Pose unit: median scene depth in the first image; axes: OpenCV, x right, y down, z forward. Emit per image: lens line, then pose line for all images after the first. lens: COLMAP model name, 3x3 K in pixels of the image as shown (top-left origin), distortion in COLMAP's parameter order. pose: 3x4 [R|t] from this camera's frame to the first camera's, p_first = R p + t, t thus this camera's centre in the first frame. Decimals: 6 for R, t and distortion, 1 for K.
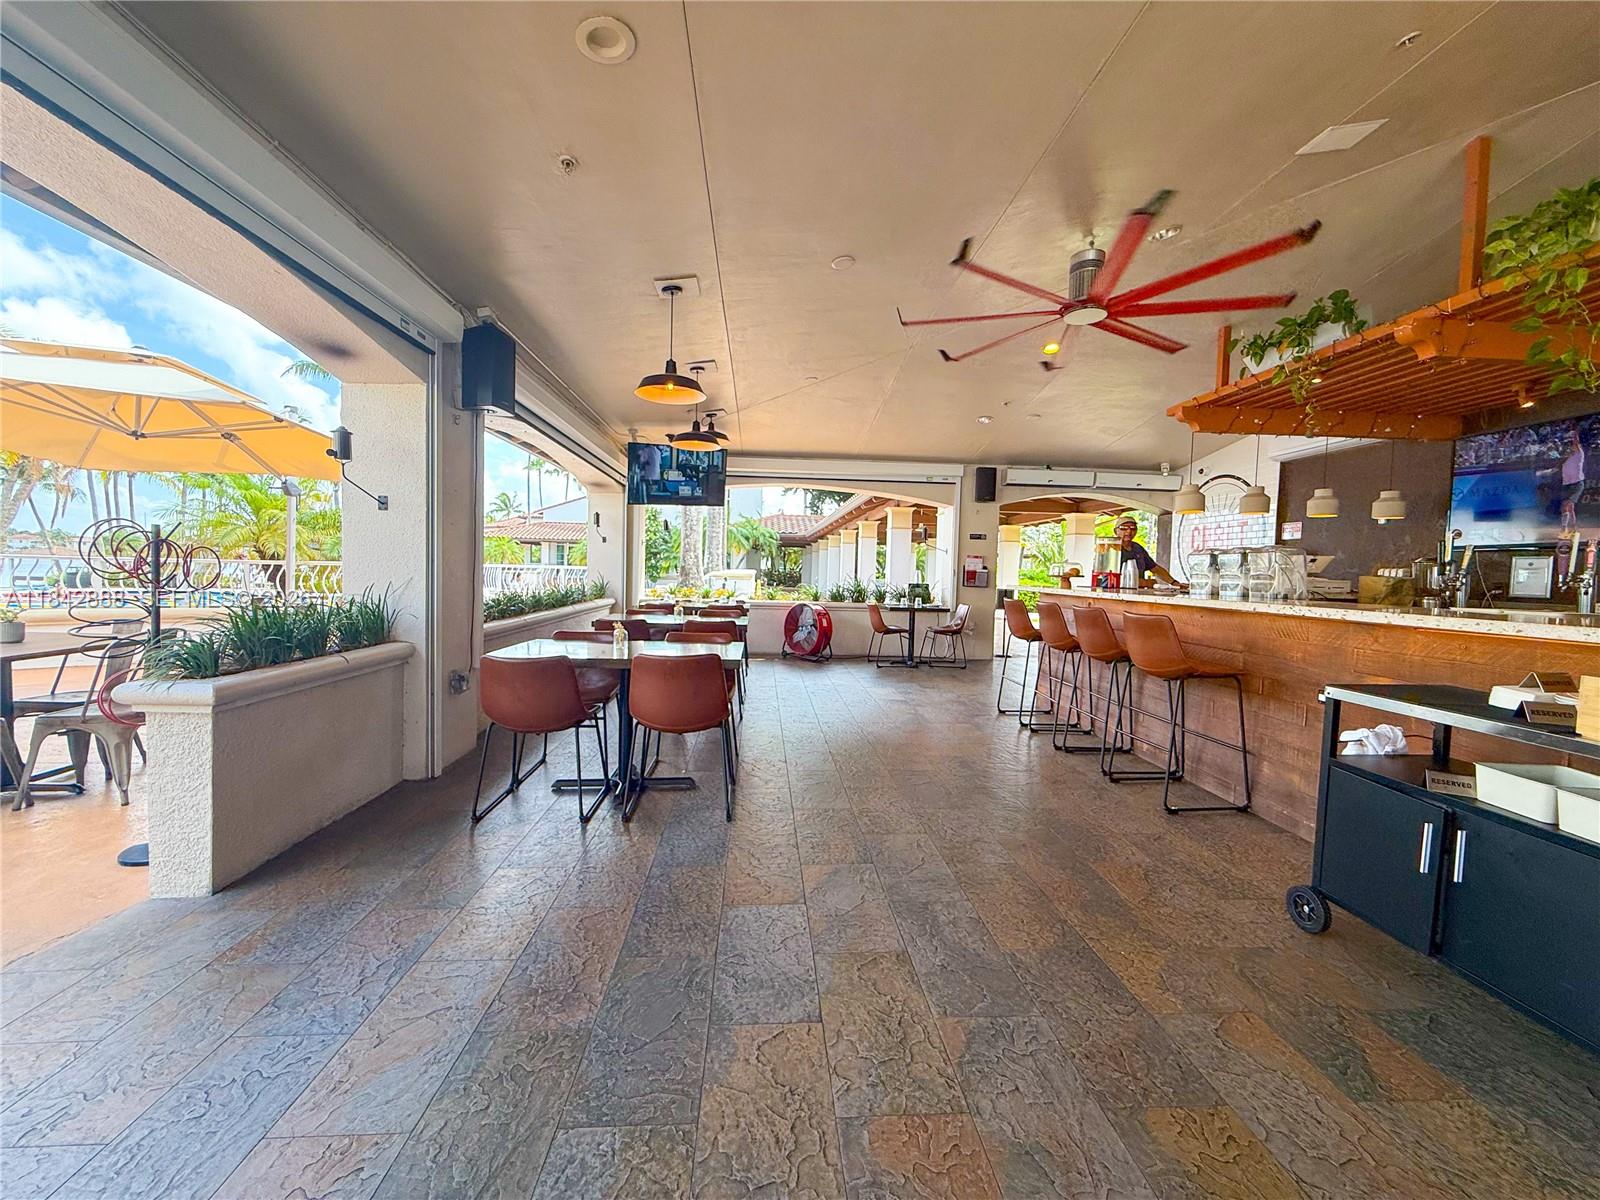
lens RADIAL K [[633.5, 0, 807.3], [0, 633.5, 595.6], [0, 0, 1]] dist [-0.000409, 0.000037]
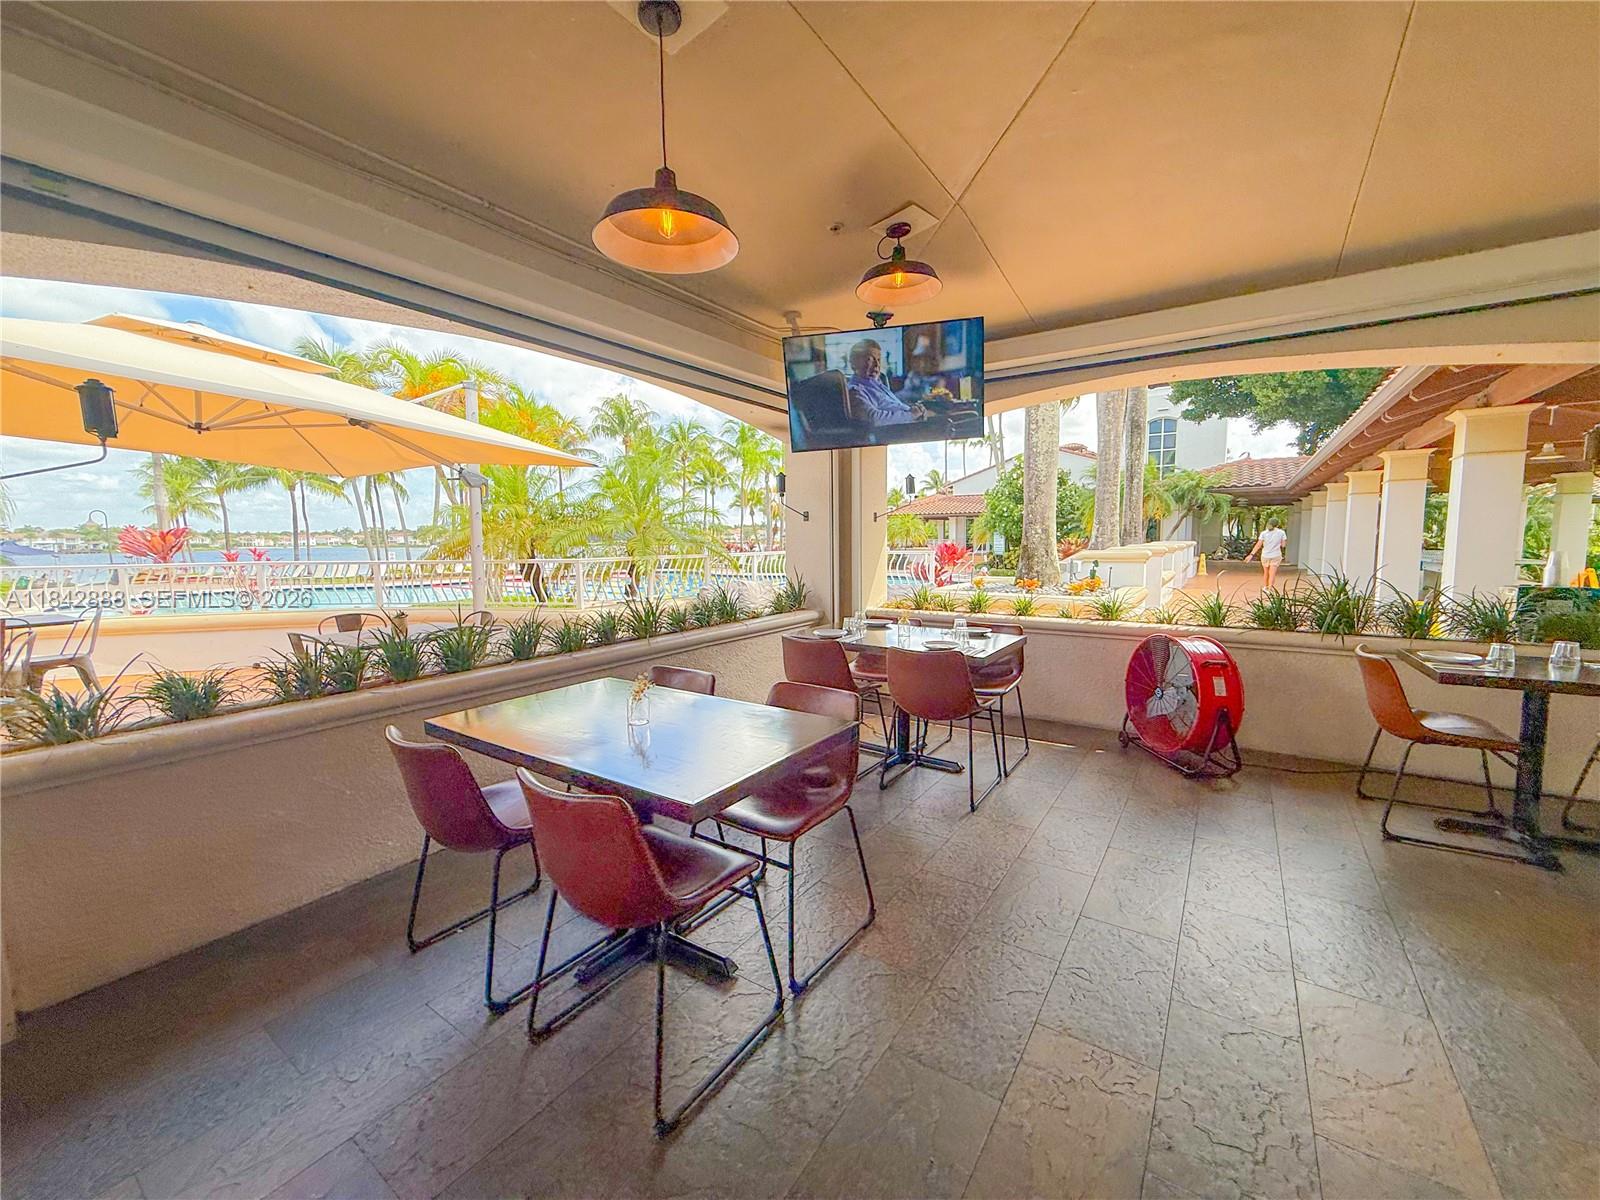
lens RADIAL K [[633.5, 0, 807.3], [0, 633.5, 595.6], [0, 0, 1]] dist [-0.000409, 0.000037]
pose [[0.781957, 0.024245, -0.622860, 0.069323], [0.004124, 0.999020, 0.044065, -0.035364], [0.623318, -0.037025, 0.781091, 0.482168]]
